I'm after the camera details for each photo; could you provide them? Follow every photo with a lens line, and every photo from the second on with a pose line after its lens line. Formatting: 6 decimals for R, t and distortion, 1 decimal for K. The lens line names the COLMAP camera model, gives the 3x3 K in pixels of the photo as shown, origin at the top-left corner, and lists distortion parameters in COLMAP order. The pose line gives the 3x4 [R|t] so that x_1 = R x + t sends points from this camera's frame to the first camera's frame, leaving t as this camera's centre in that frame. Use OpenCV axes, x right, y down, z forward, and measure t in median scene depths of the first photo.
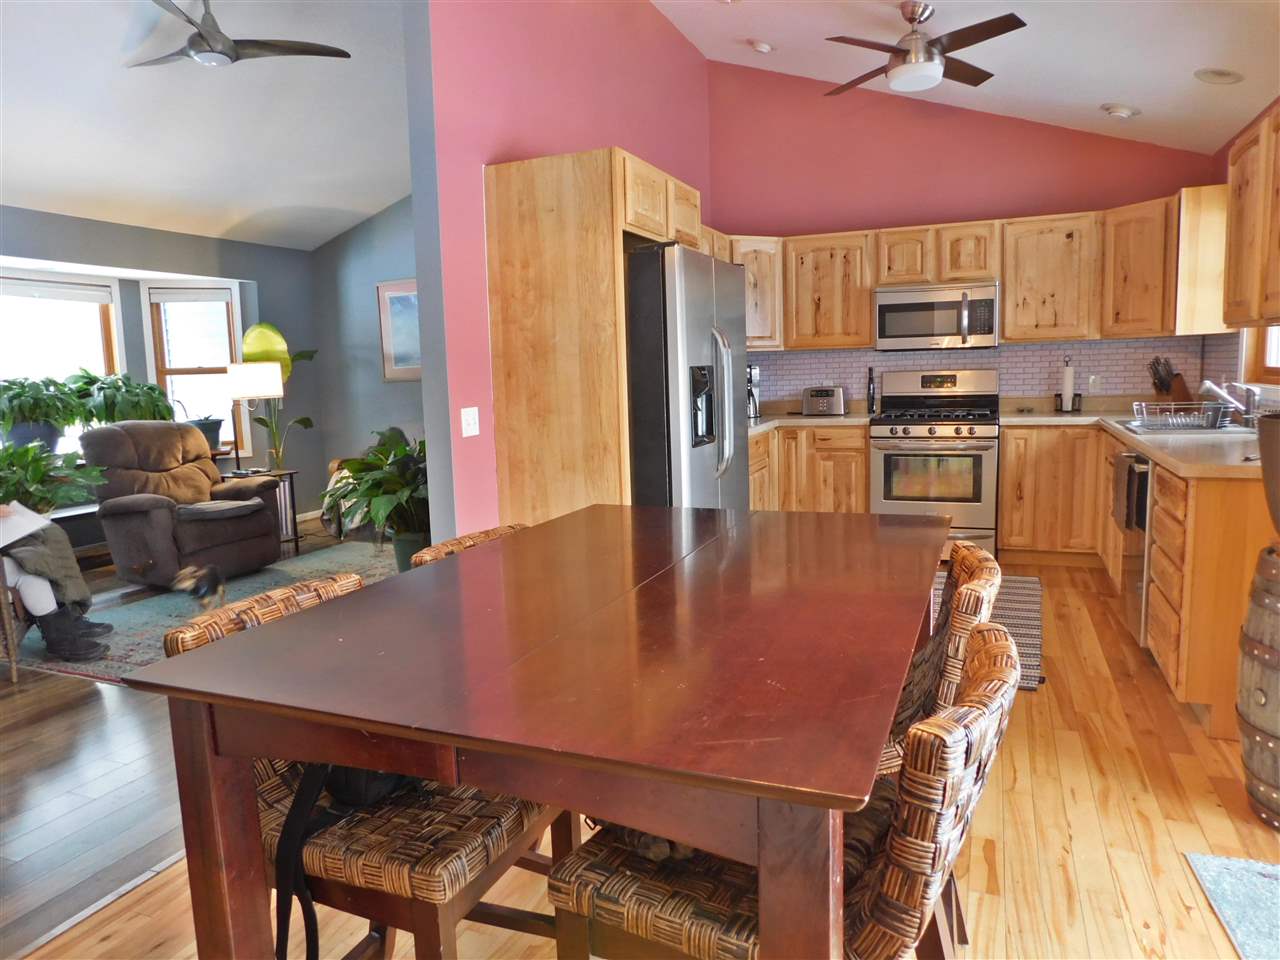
lens RADIAL K [[860.9, 0, 643.3], [0, 860.9, 474.9], [0, 0, 1]] dist [-0.059812, 0.062315]
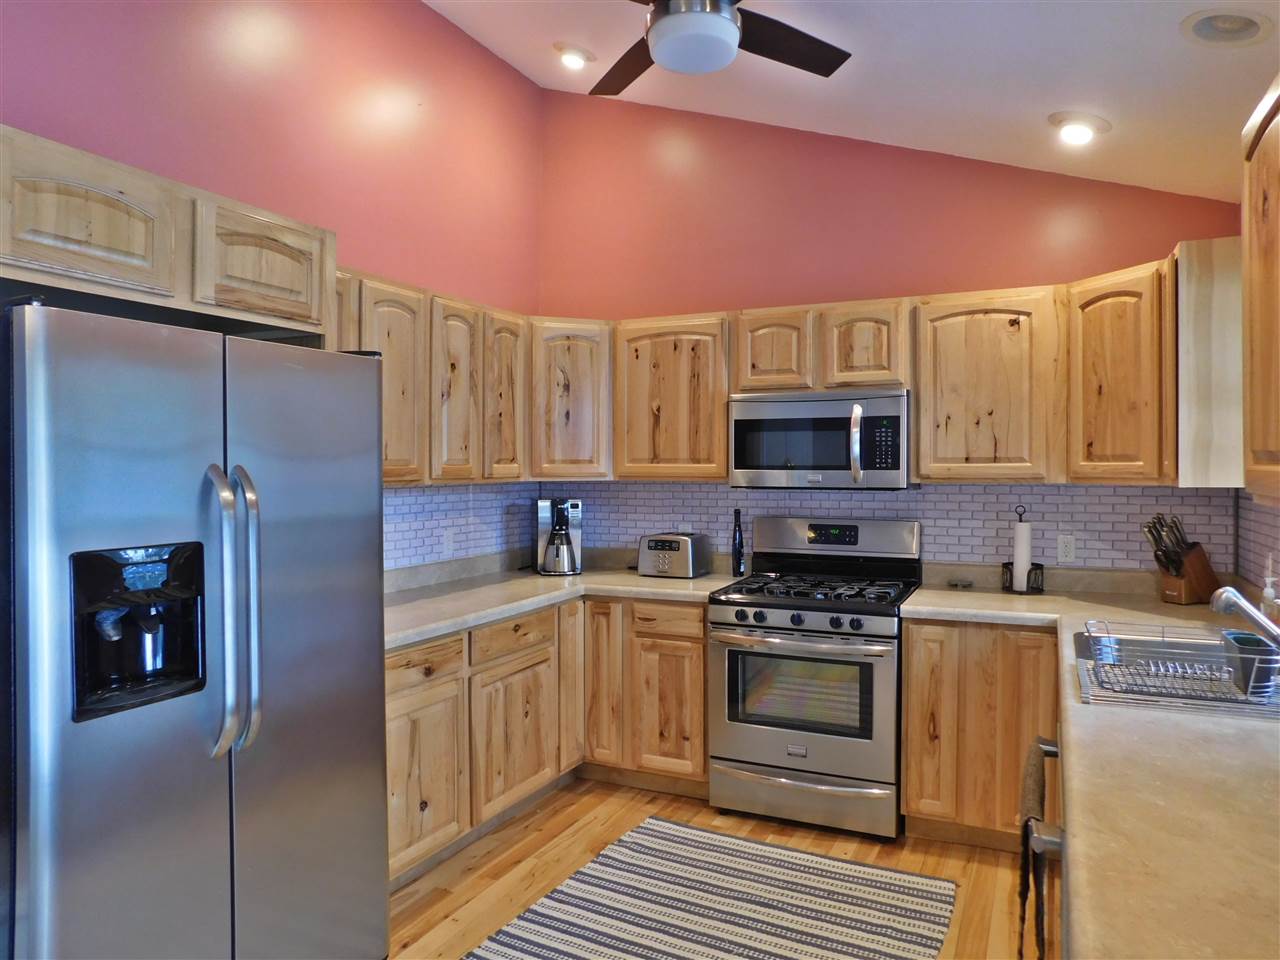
lens RADIAL K [[860.9, 0, 643.3], [0, 860.9, 474.9], [0, 0, 1]] dist [-0.059812, 0.062315]
pose [[0.997790, 0.029796, -0.059389, 0.248785], [-0.036019, 0.993647, -0.106621, -0.082826], [0.055835, 0.108525, 0.992524, 0.337660]]
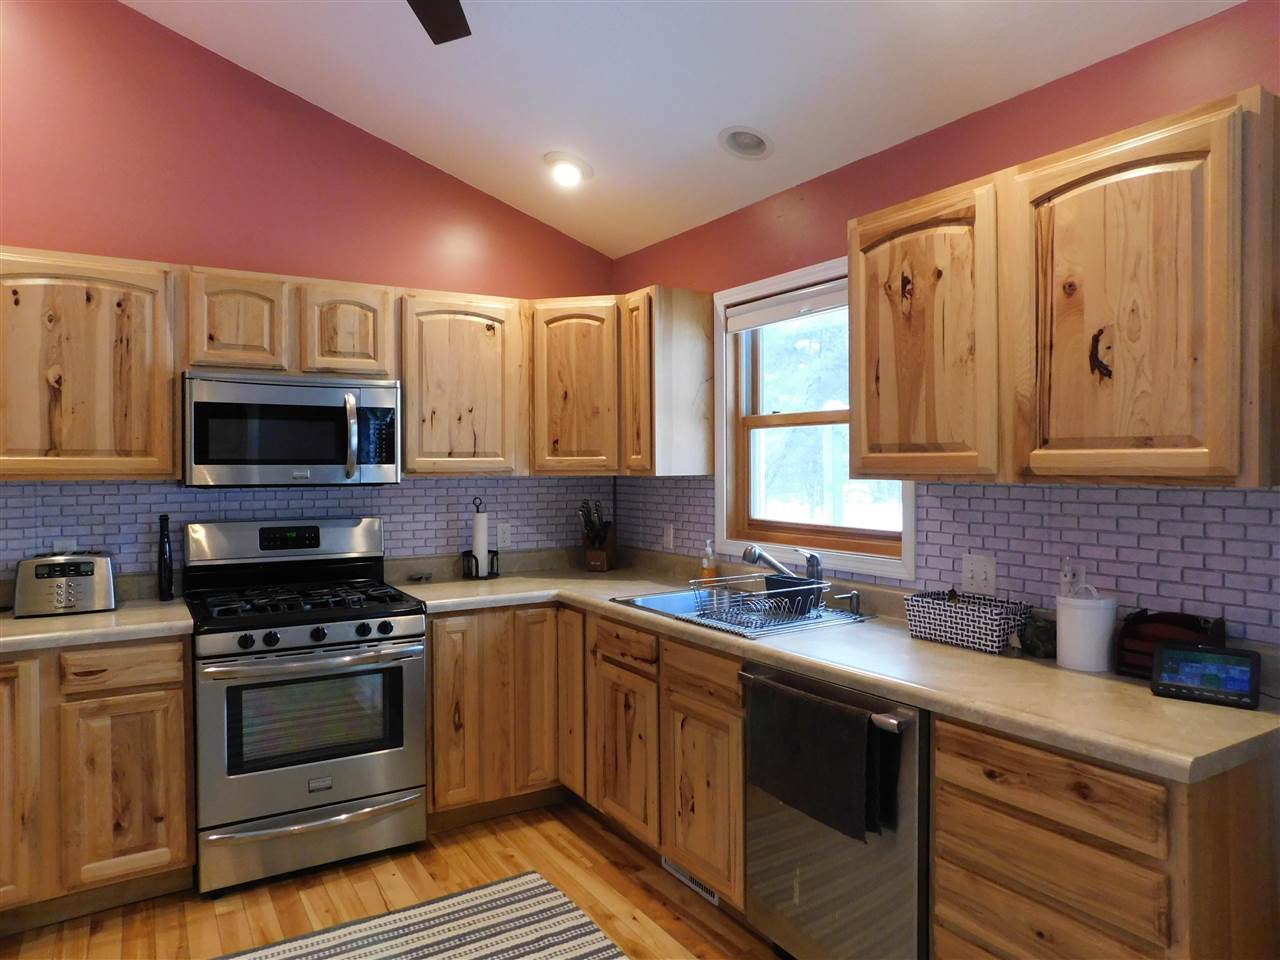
lens RADIAL K [[860.9, 0, 643.3], [0, 860.9, 474.9], [0, 0, 1]] dist [-0.059812, 0.062315]
pose [[0.584636, 0.020027, 0.811049, 0.008040], [0.083401, 0.992915, -0.084637, -0.086507], [-0.806998, 0.117124, 0.578824, 0.478834]]
